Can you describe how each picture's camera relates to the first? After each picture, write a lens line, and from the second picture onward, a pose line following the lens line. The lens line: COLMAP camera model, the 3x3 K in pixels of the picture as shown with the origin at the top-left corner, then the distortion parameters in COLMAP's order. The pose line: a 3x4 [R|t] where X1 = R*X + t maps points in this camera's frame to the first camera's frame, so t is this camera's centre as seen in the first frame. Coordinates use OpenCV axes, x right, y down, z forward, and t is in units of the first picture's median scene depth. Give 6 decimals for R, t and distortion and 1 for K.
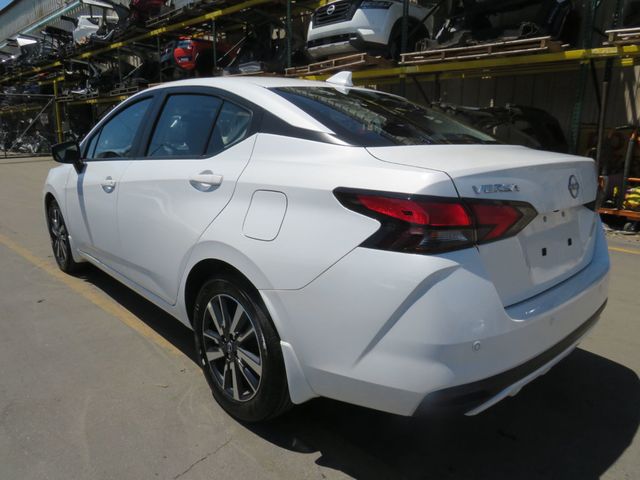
lens RADIAL K [[459.3, 0, 310.5], [0, 459.3, 241.3], [0, 0, 1]] dist [-0.011417, -0.041743]
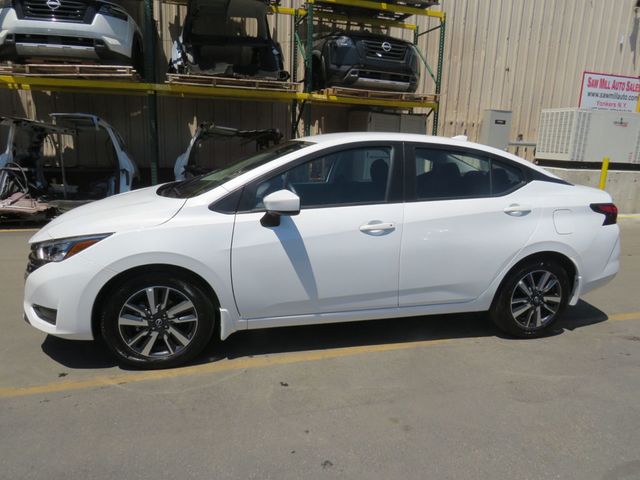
lens RADIAL K [[459.3, 0, 310.5], [0, 459.3, 241.3], [0, 0, 1]] dist [-0.011417, -0.041743]
pose [[0.461506, -0.191239, 0.866279, -2.050688], [0.177938, 0.976599, 0.120798, -0.358097], [-0.869109, 0.098395, 0.484735, 0.861894]]
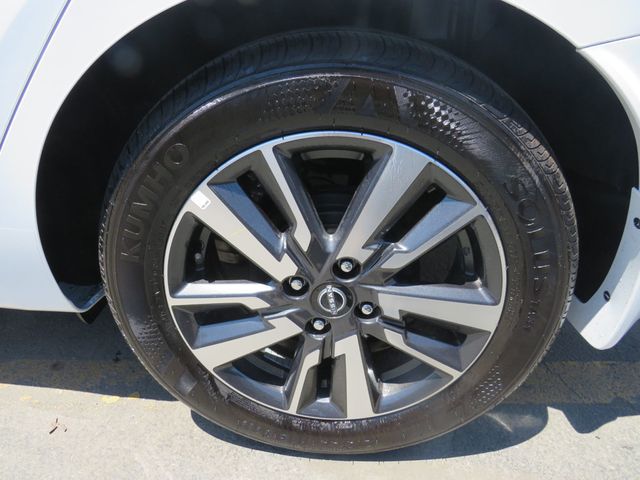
lens RADIAL K [[457.0, 0, 320.0], [0, 457.0, 240.0], [0, 0, 1]] dist [-0.015457, -0.000186]
pose [[0.707546, -0.344411, 0.617057, -0.357681], [0.153671, 0.927286, 0.341359, 0.079220], [-0.689756, -0.146704, 0.709023, 0.767985]]
